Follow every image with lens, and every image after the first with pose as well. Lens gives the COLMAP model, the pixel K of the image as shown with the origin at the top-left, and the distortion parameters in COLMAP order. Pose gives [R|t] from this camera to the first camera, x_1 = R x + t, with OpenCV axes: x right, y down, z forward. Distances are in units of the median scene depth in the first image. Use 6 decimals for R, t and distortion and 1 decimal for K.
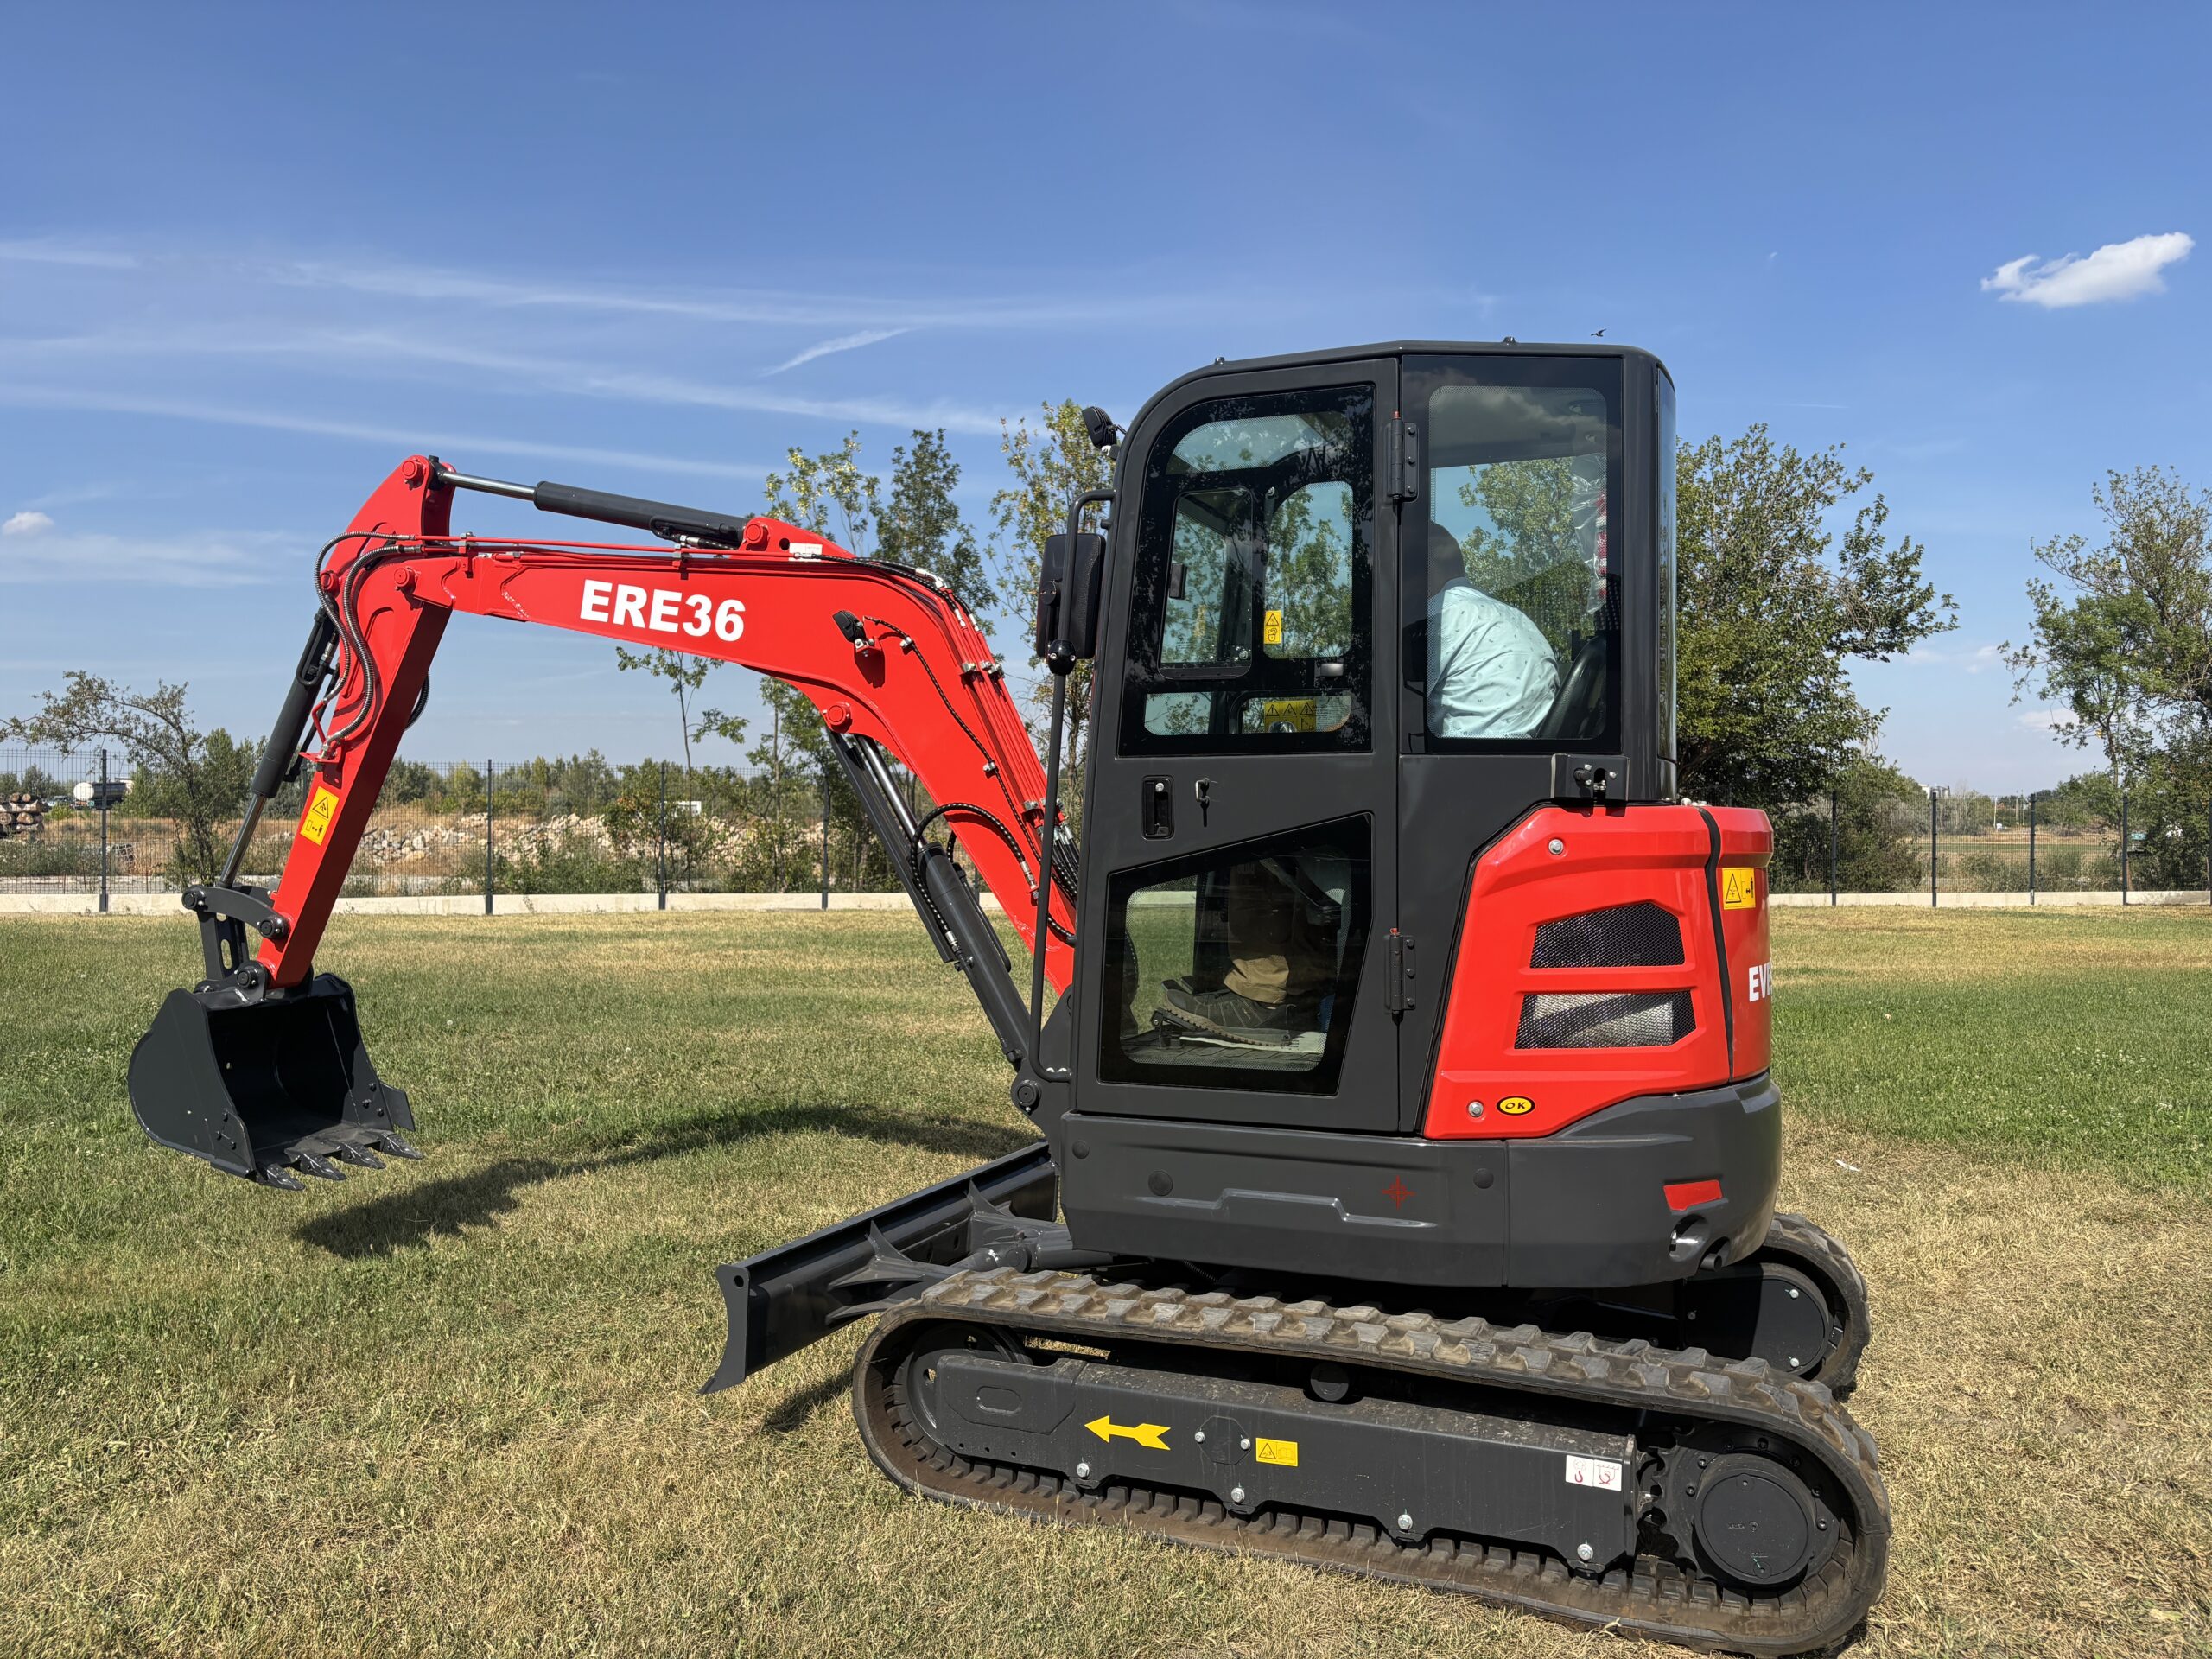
lens RADIAL K [[1704.3, 0, 1114.8], [0, 1704.3, 821.6], [0, 0, 1]] dist [0.060251, -0.042457]
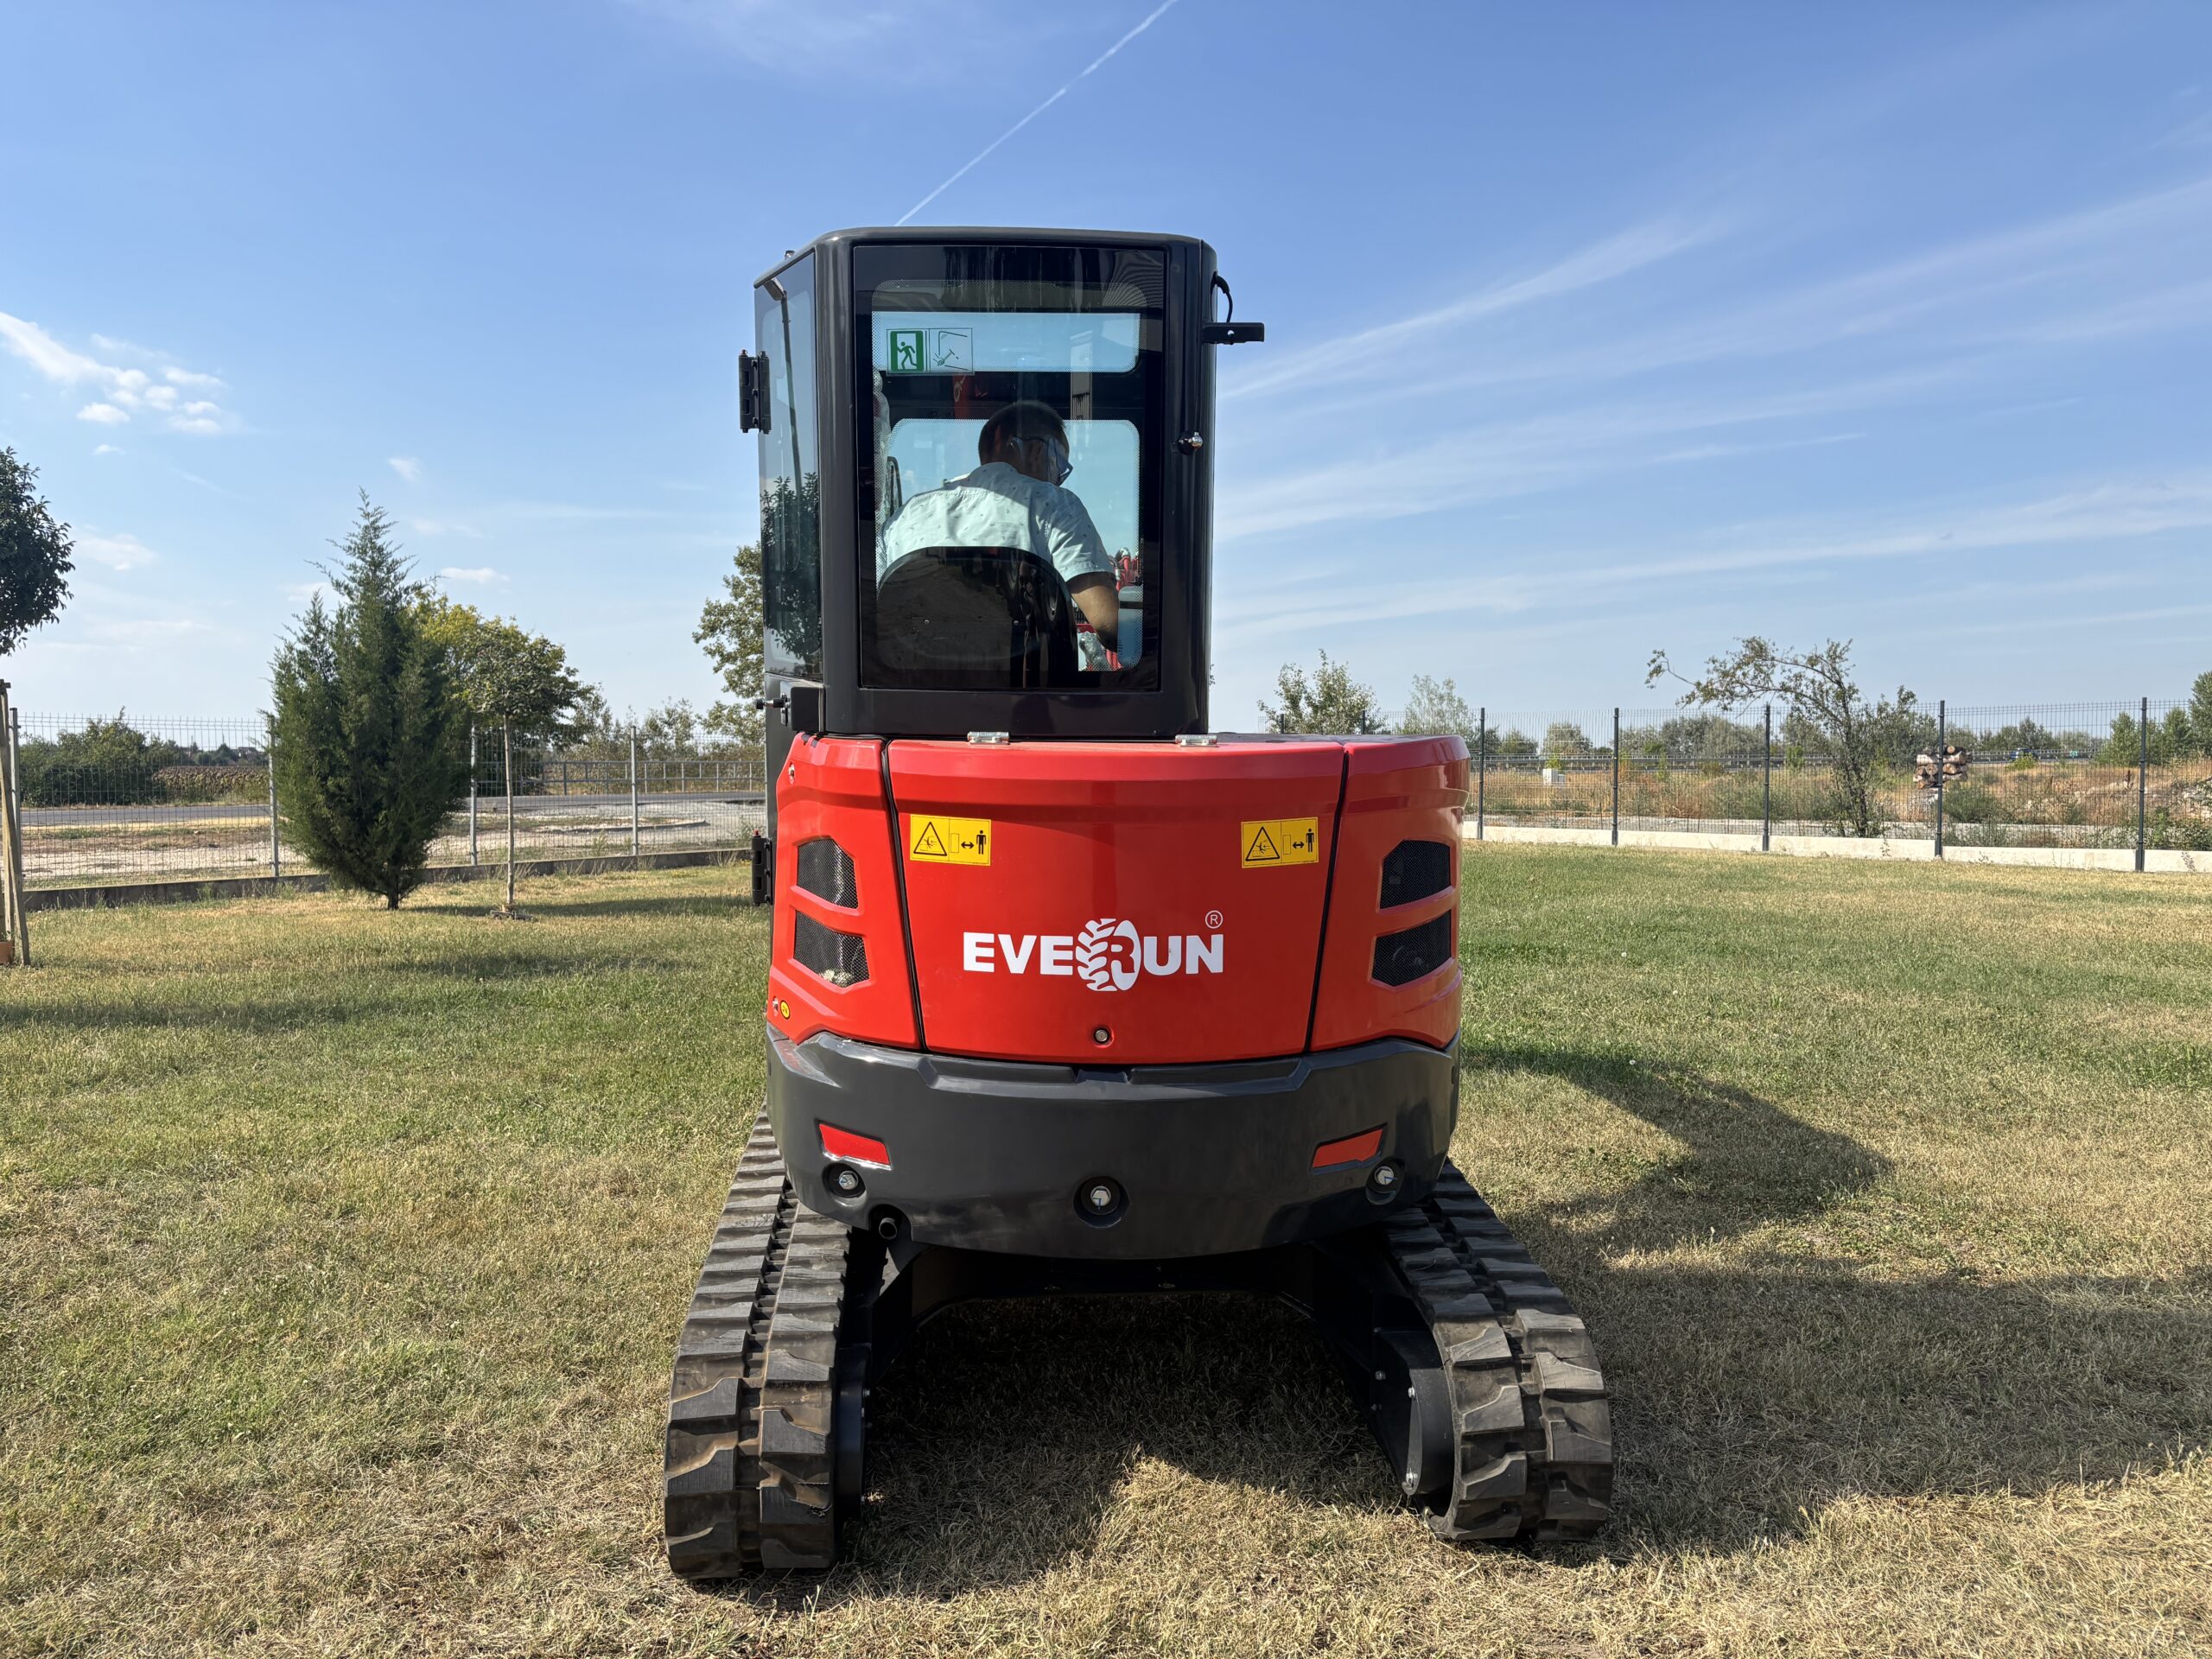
lens RADIAL K [[1704.3, 0, 1113.4], [0, 1704.3, 829.0], [0, 0, 1]] dist [0.060251, -0.042457]
pose [[0.492996, 0.025797, -0.869649, 0.161483], [0.003569, 0.999492, 0.031672, 0.000992], [0.870024, -0.018719, 0.492654, 0.081810]]
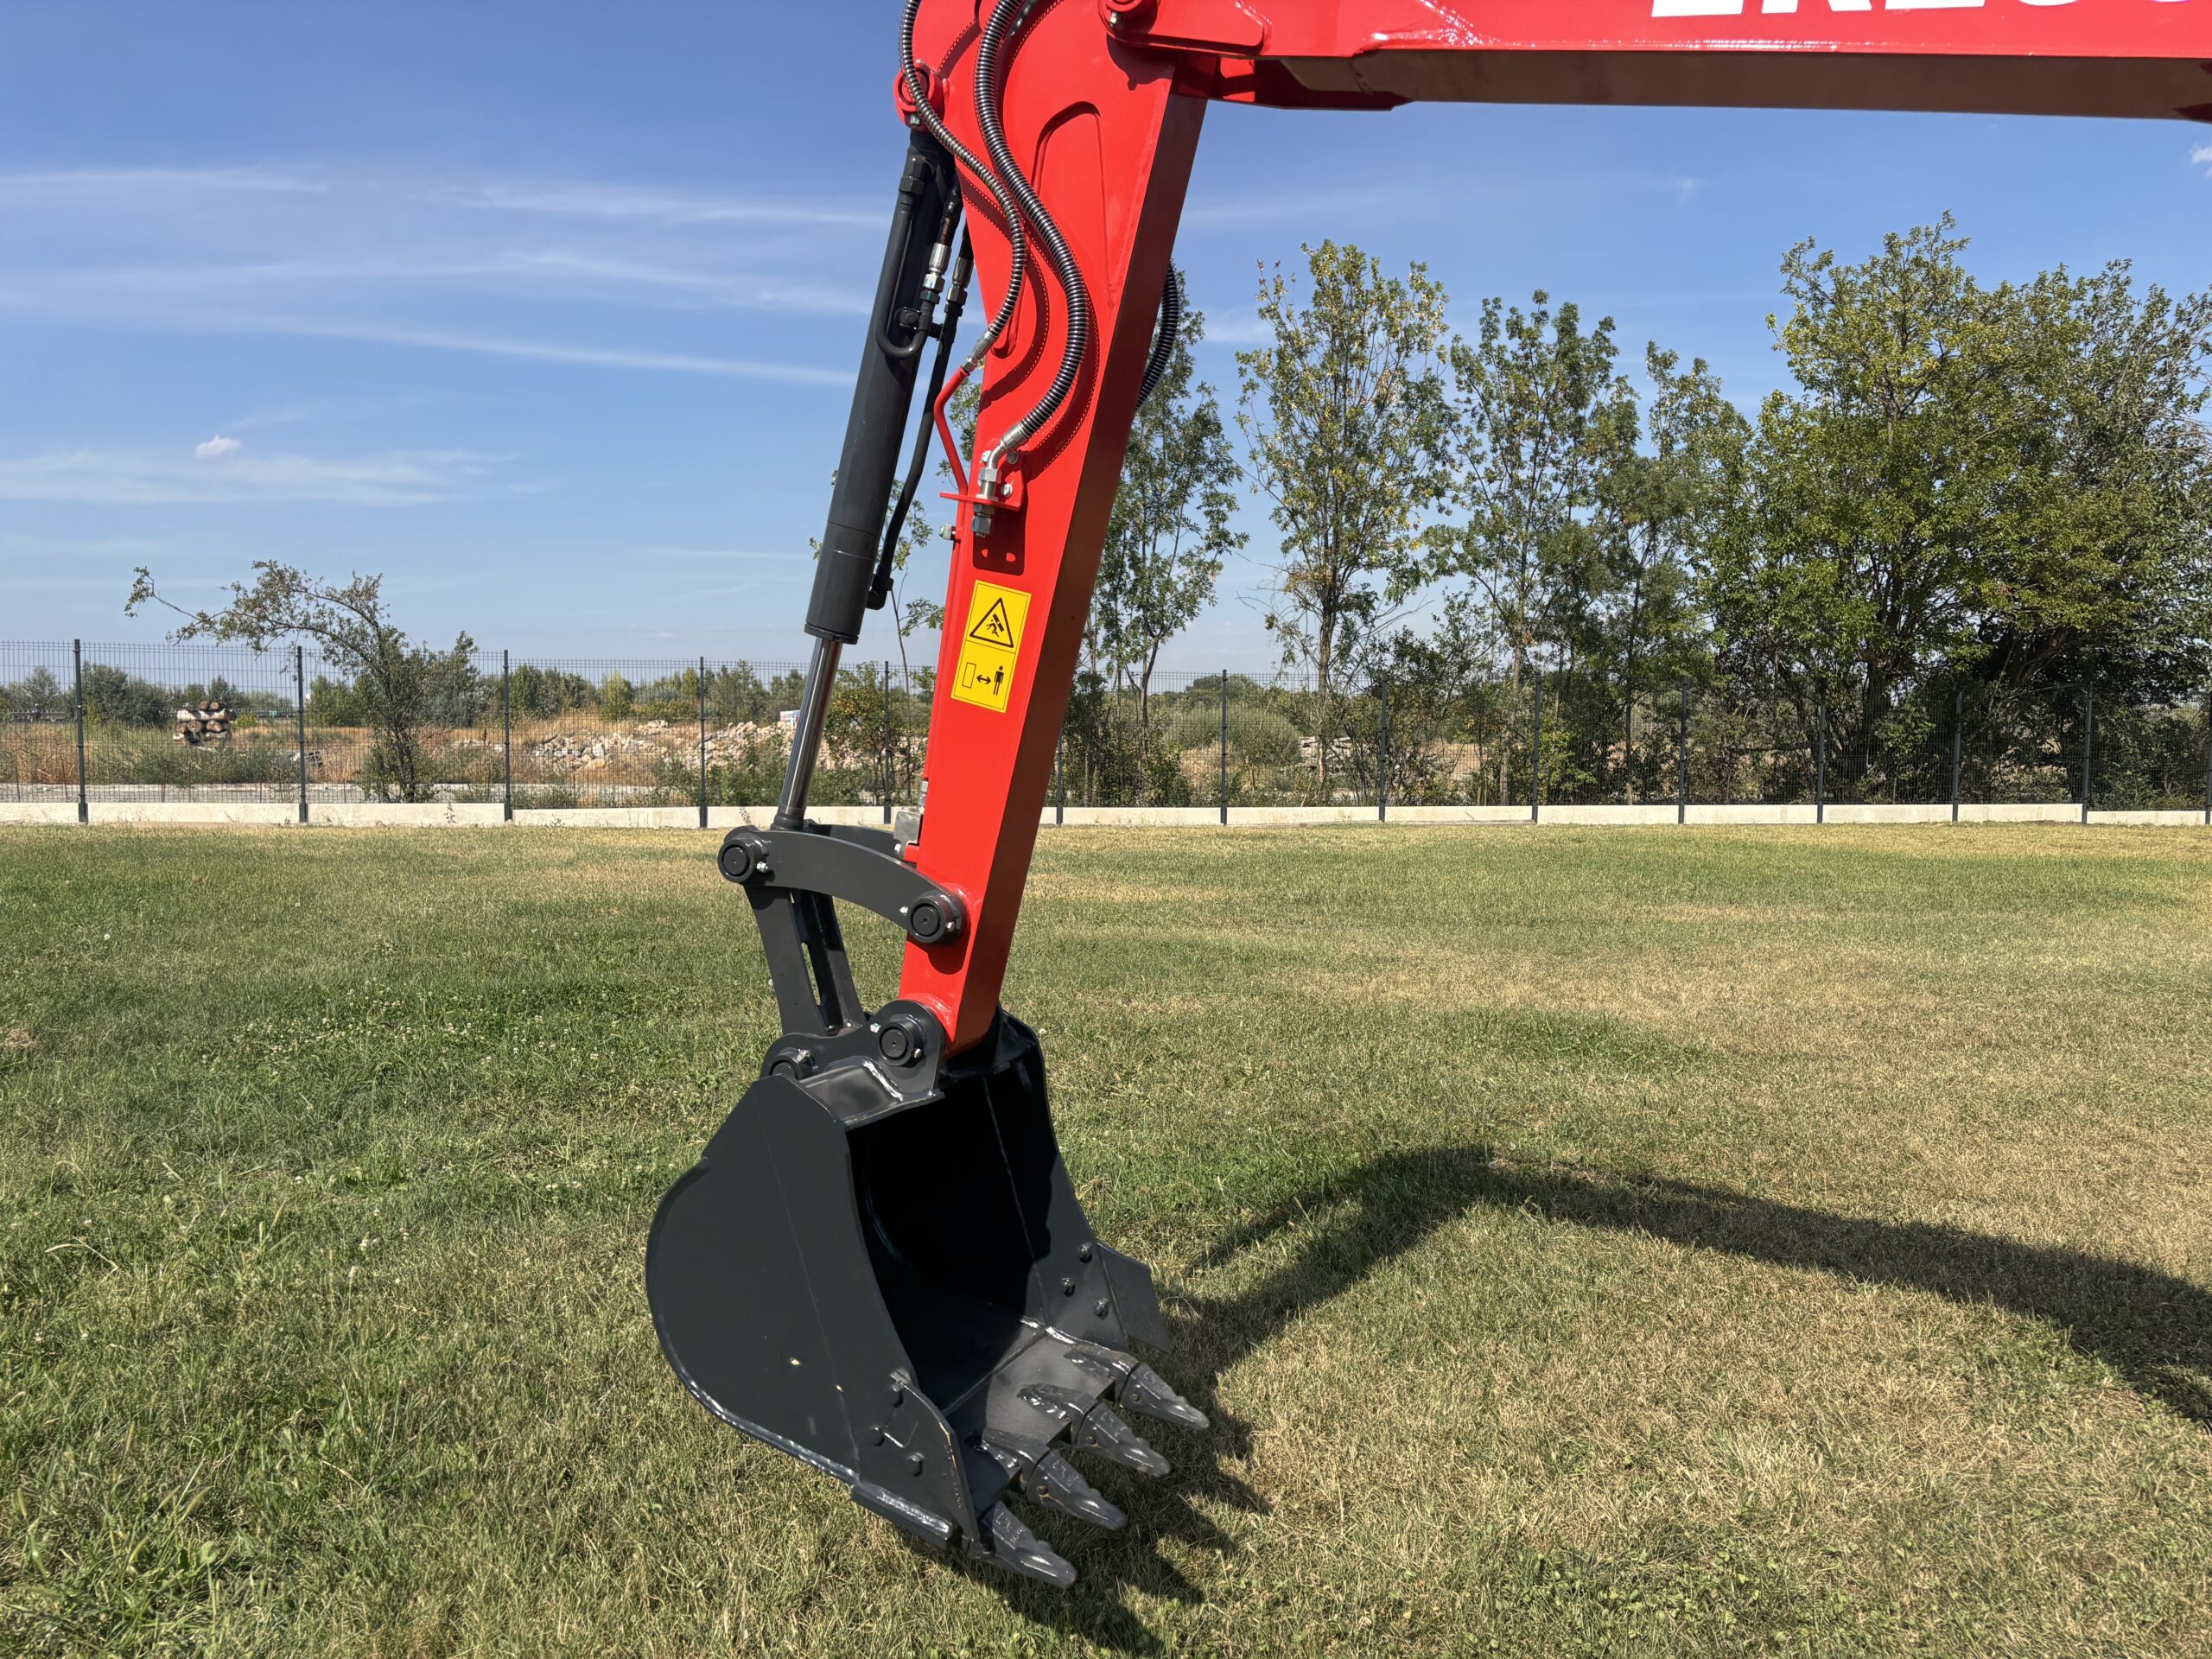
lens RADIAL K [[1704.3, 0, 1108.8], [0, 1704.3, 836.5], [0, 0, 1]] dist [0.060251, -0.042457]
pose [[0.996526, 0.005082, -0.083132, -0.073820], [0.000027, 0.998117, 0.061340, 0.002752], [0.083287, -0.061129, 0.994649, 0.112296]]
